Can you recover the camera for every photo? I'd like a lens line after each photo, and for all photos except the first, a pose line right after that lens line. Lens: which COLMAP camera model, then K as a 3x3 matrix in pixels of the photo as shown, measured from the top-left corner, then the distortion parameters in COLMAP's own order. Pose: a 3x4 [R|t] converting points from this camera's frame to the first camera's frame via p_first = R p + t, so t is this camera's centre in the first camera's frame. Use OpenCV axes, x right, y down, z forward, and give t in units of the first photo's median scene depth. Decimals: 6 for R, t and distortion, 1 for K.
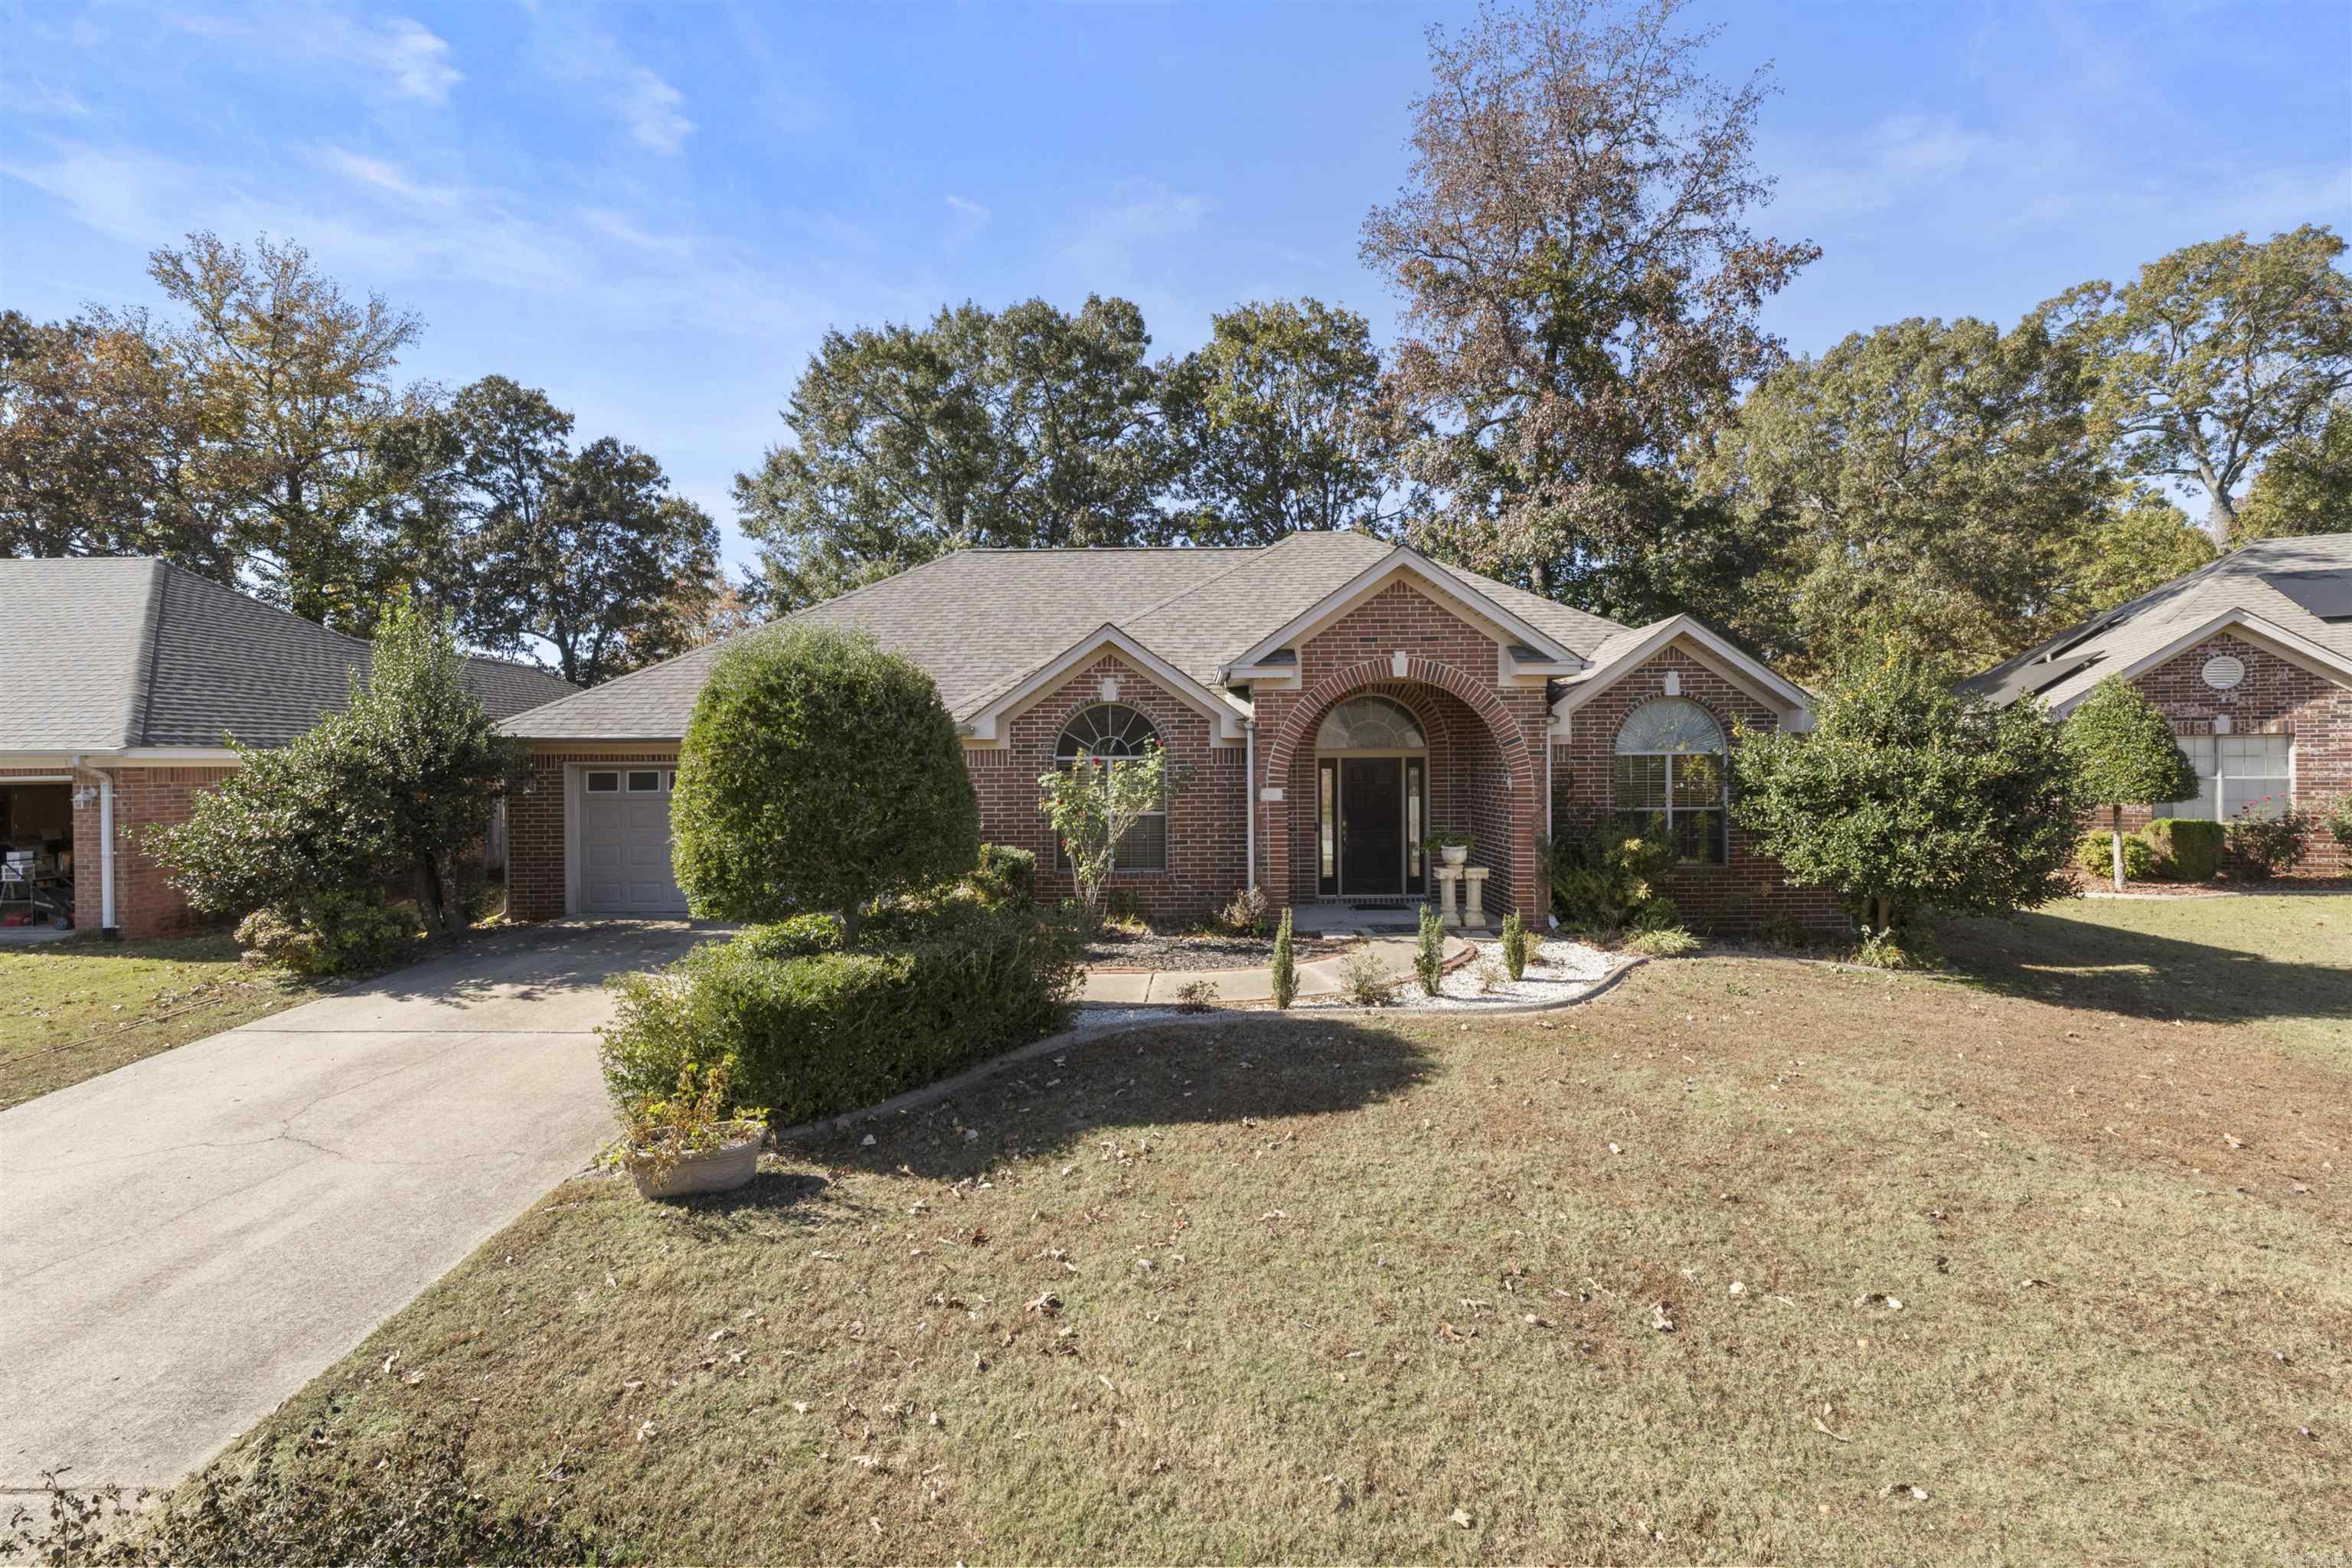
lens RADIAL K [[950.3, 0, 1179.4], [0, 950.3, 735.8], [0, 0, 1]] dist [0.001937, 0.000262]
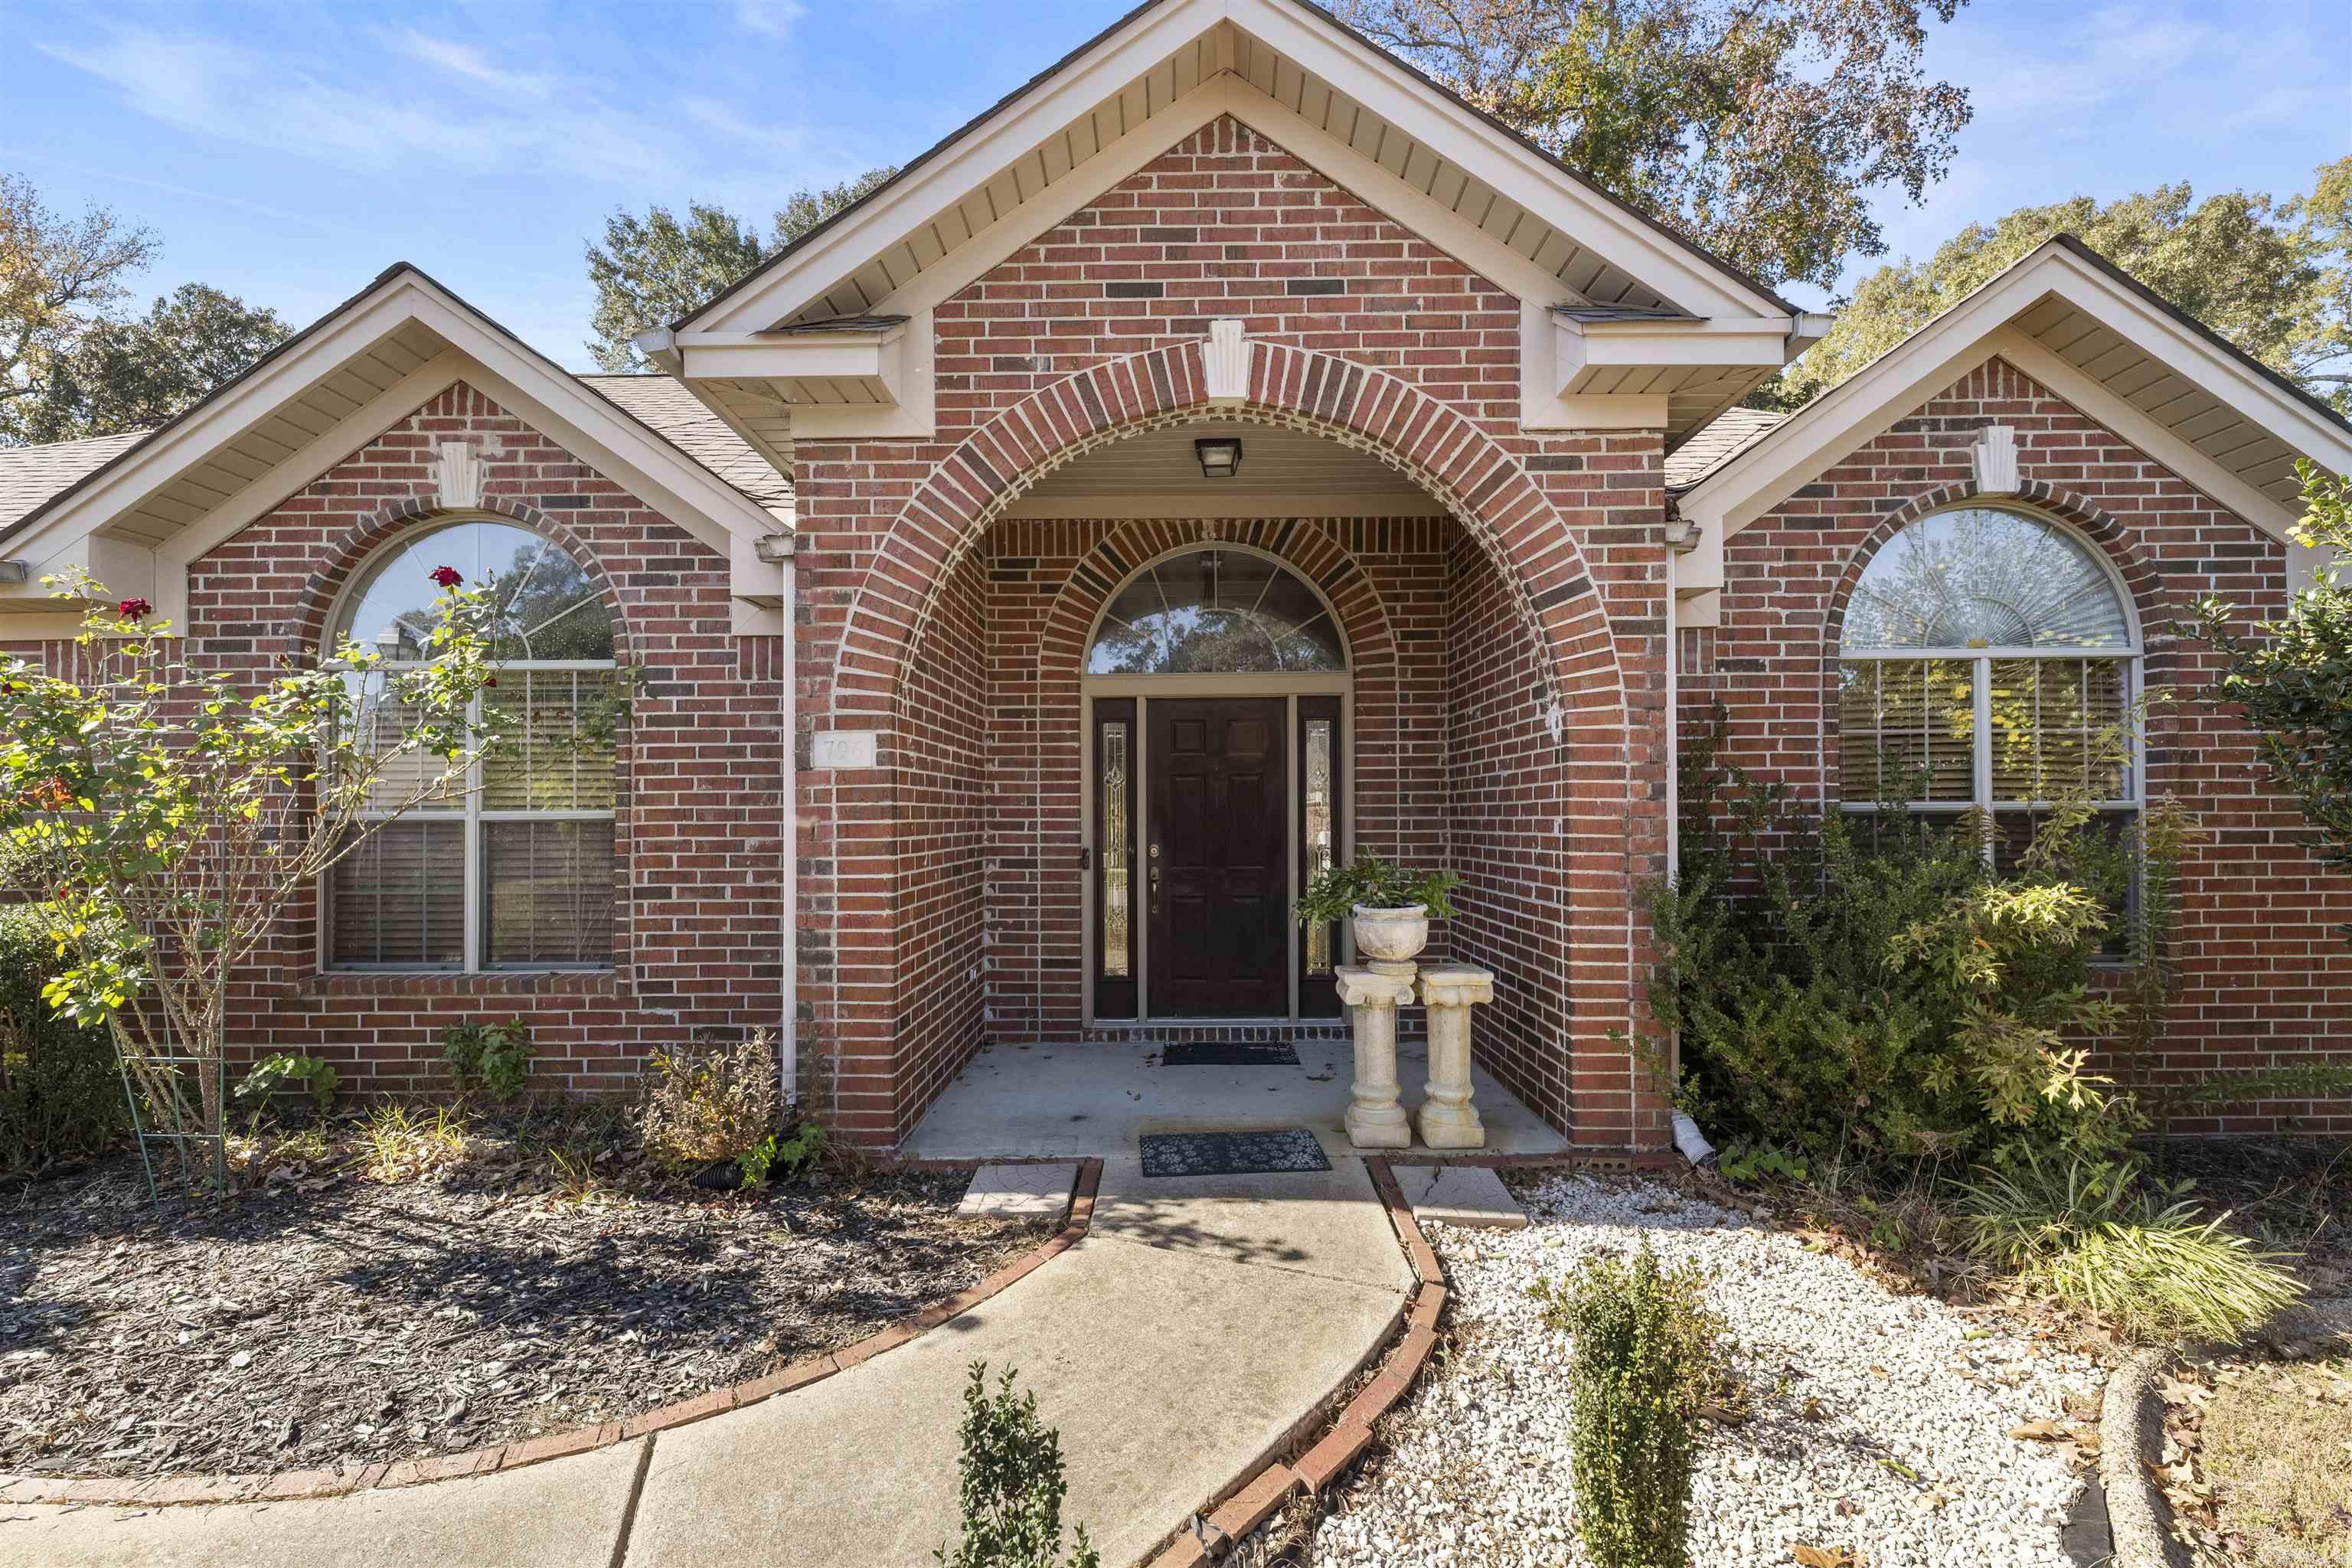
lens RADIAL K [[957.2, 0, 1178.4], [0, 957.2, 771.3], [0, 0, 1]] dist [0.012940, -0.005589]
pose [[0.999996, 0.002628, -0.001439, 0.213122], [-0.002651, 0.999857, -0.016696, 0.073730], [0.001395, 0.016700, 0.999860, 0.655223]]
